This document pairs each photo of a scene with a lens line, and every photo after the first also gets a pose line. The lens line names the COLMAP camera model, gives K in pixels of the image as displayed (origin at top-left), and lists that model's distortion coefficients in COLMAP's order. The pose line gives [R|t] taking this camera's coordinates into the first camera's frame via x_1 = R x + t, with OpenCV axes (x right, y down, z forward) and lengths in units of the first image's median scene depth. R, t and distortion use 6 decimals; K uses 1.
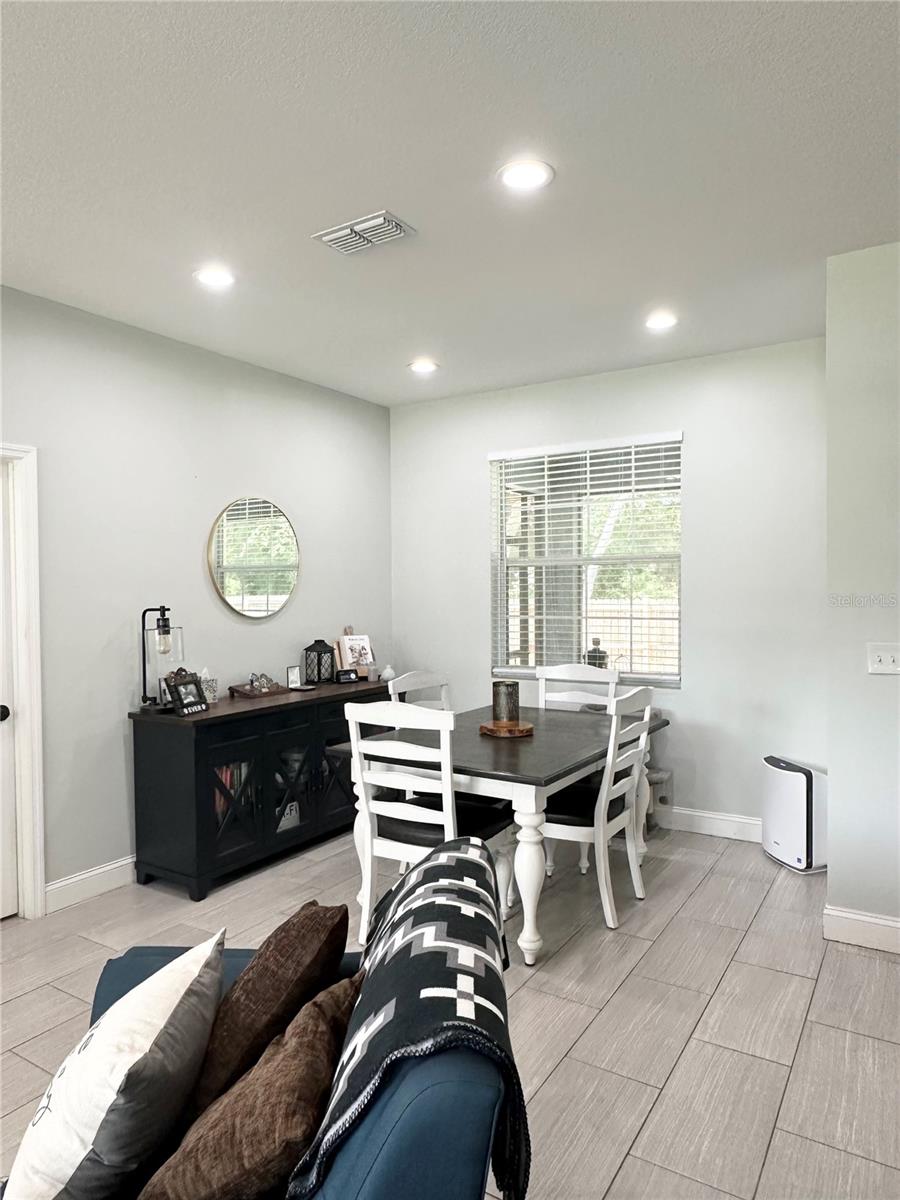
lens RADIAL K [[775.0, 0, 446.4], [0, 775.0, 600.2], [0, 0, 1]] dist [0.000952, 0.000128]
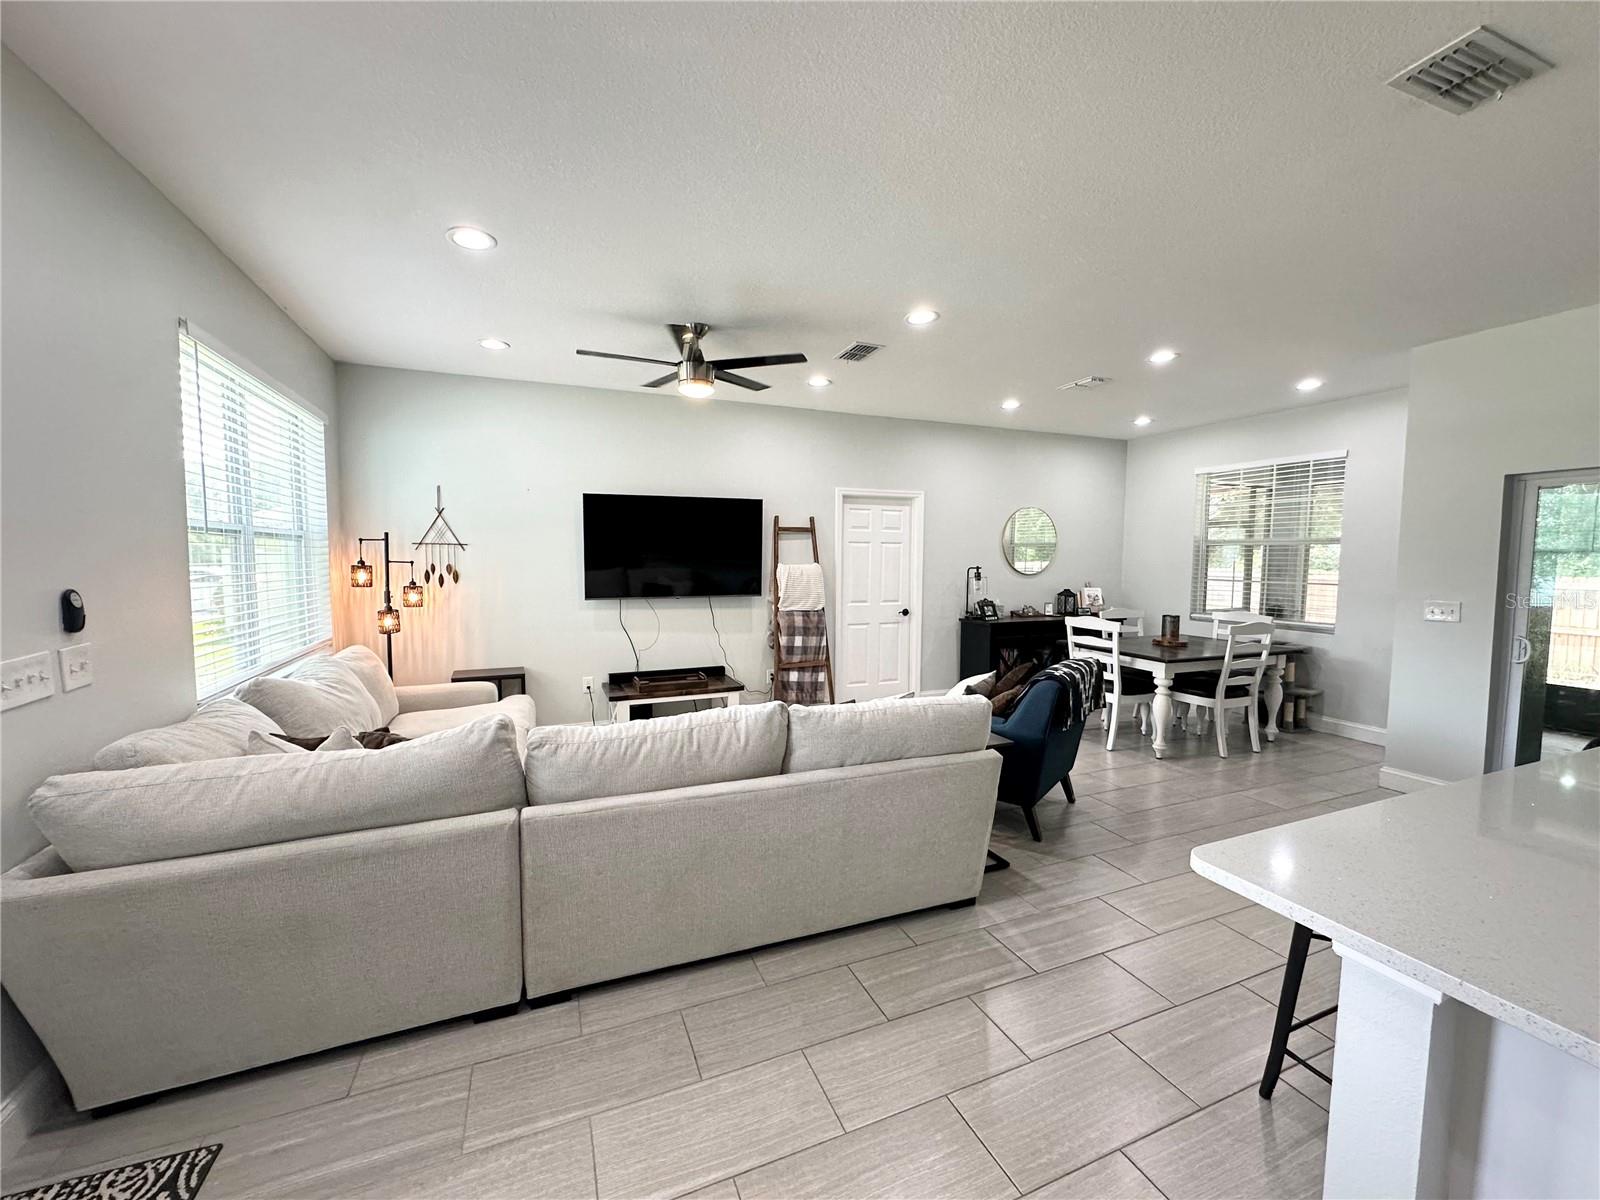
lens RADIAL K [[641.7, 0, 793.3], [0, 641.7, 598.4], [0, 0, 1]] dist [0.001935, 0.000034]
pose [[0.810401, 0.053262, -0.583449, 0.216776], [-0.022686, 0.997965, 0.059592, 0.002215], [0.585436, -0.035058, 0.809960, -0.617429]]
